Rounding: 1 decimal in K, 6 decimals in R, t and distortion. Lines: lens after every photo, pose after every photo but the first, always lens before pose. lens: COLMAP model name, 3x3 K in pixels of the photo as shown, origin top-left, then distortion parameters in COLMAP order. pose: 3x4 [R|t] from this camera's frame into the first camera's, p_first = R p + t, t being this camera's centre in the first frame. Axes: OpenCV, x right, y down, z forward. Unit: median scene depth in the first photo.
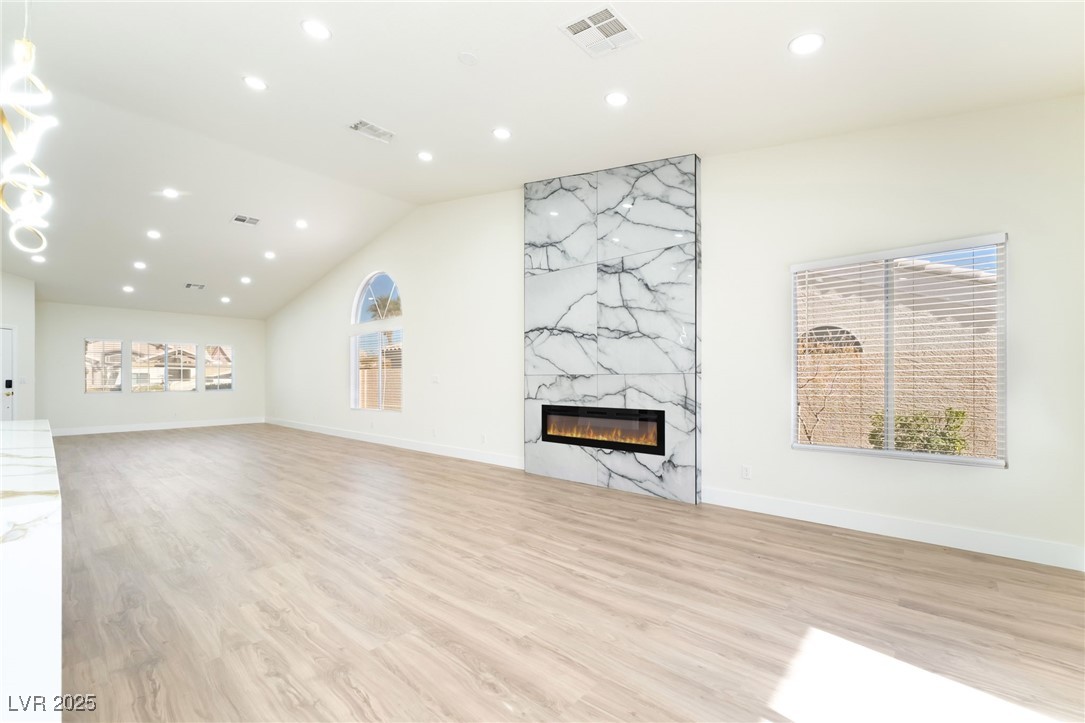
lens RADIAL K [[436.7, 0, 547.2], [0, 436.7, 379.9], [0, 0, 1]] dist [-0.002372, 0.000943]
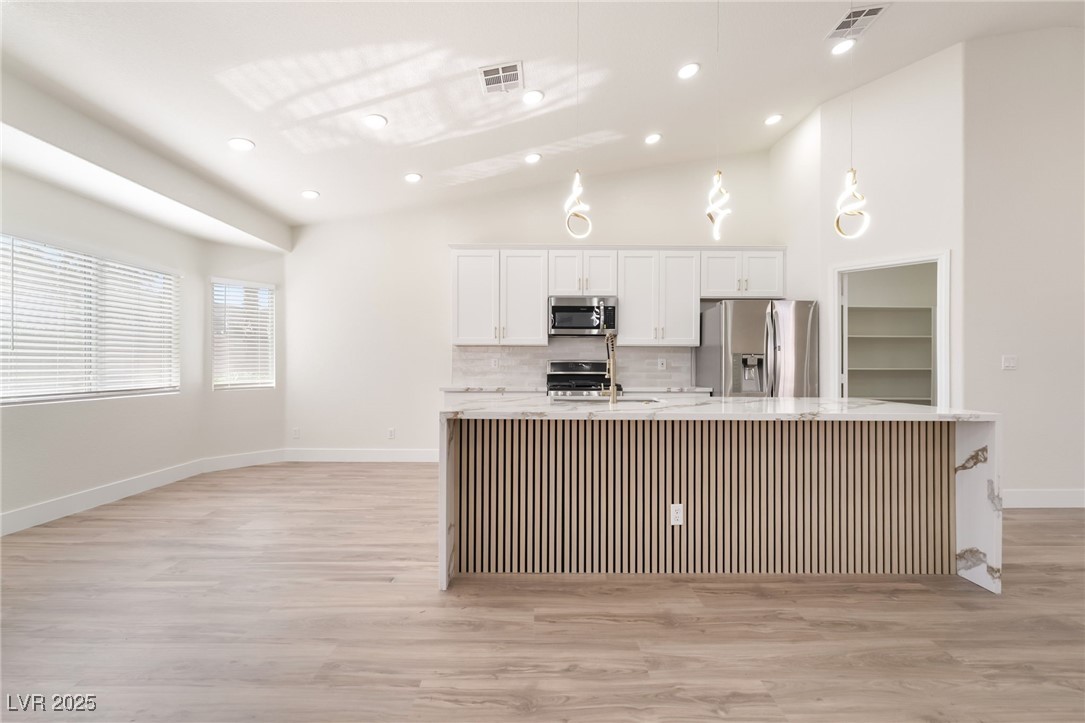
lens RADIAL K [[436.7, 0, 537.2], [0, 436.7, 360.0], [0, 0, 1]] dist [-0.002372, 0.000943]
pose [[-0.759209, -0.005763, -0.650821, 0.027706], [-0.000701, 0.999967, -0.008038, -0.004440], [0.650846, -0.005647, -0.759189, 0.634081]]
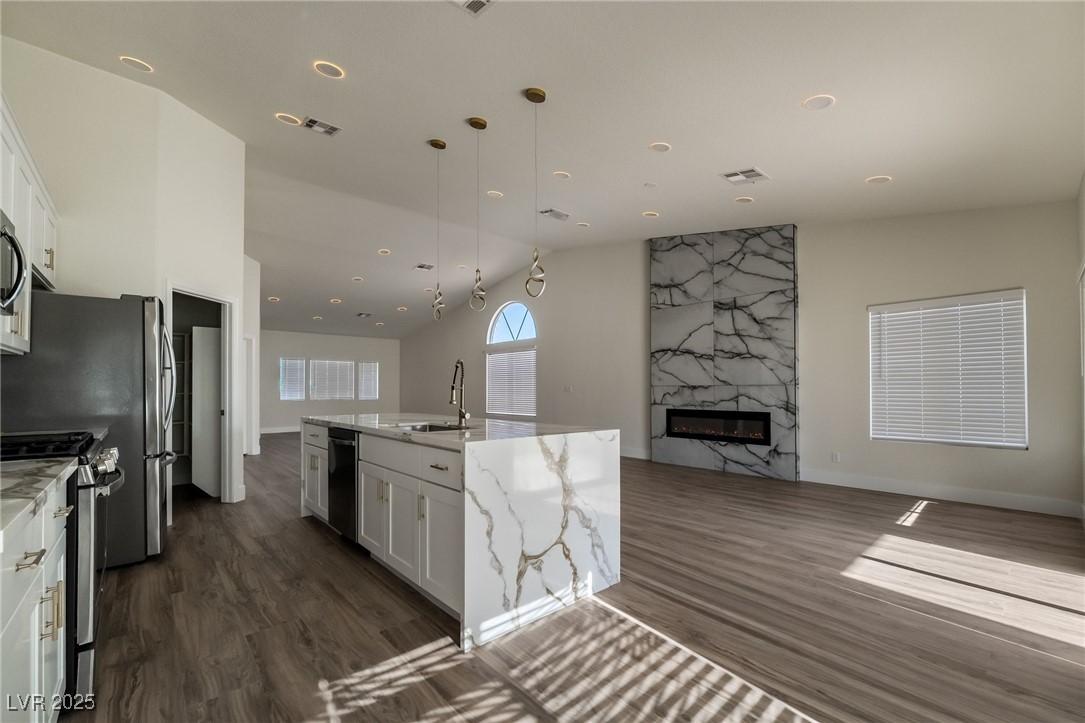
lens RADIAL K [[436.7, 0, 569.2], [0, 436.7, 383.9], [0, 0, 1]] dist [-0.002372, 0.000943]
pose [[0.996009, -0.002198, -0.089223, -0.214381], [0.001014, 0.999911, -0.013313, 0.000024], [0.089244, 0.013170, 0.995923, -0.372726]]
